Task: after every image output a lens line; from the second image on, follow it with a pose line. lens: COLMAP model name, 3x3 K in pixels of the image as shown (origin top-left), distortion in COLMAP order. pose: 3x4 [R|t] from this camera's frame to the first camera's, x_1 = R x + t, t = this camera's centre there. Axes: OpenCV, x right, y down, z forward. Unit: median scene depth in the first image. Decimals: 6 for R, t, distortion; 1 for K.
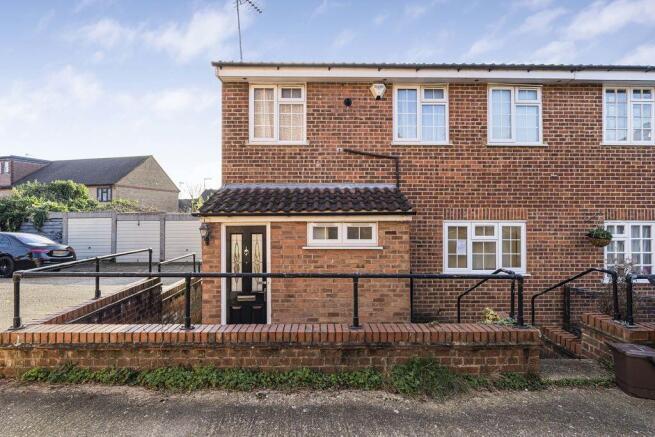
lens RADIAL K [[286.8, 0, 327.3], [0, 286.8, 213.4], [0, 0, 1]] dist [-0.004716, 0.000515]
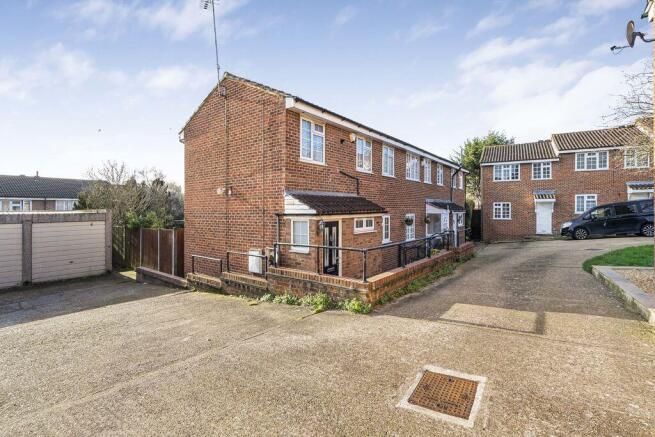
lens RADIAL K [[286.8, 0, 334.1], [0, 286.8, 220.4], [0, 0, 1]] dist [-0.004716, 0.000515]
pose [[0.636731, -0.031180, 0.770455, -1.205708], [0.001489, 0.999230, 0.039208, -0.017633], [-0.771084, -0.023818, 0.636287, 0.026032]]
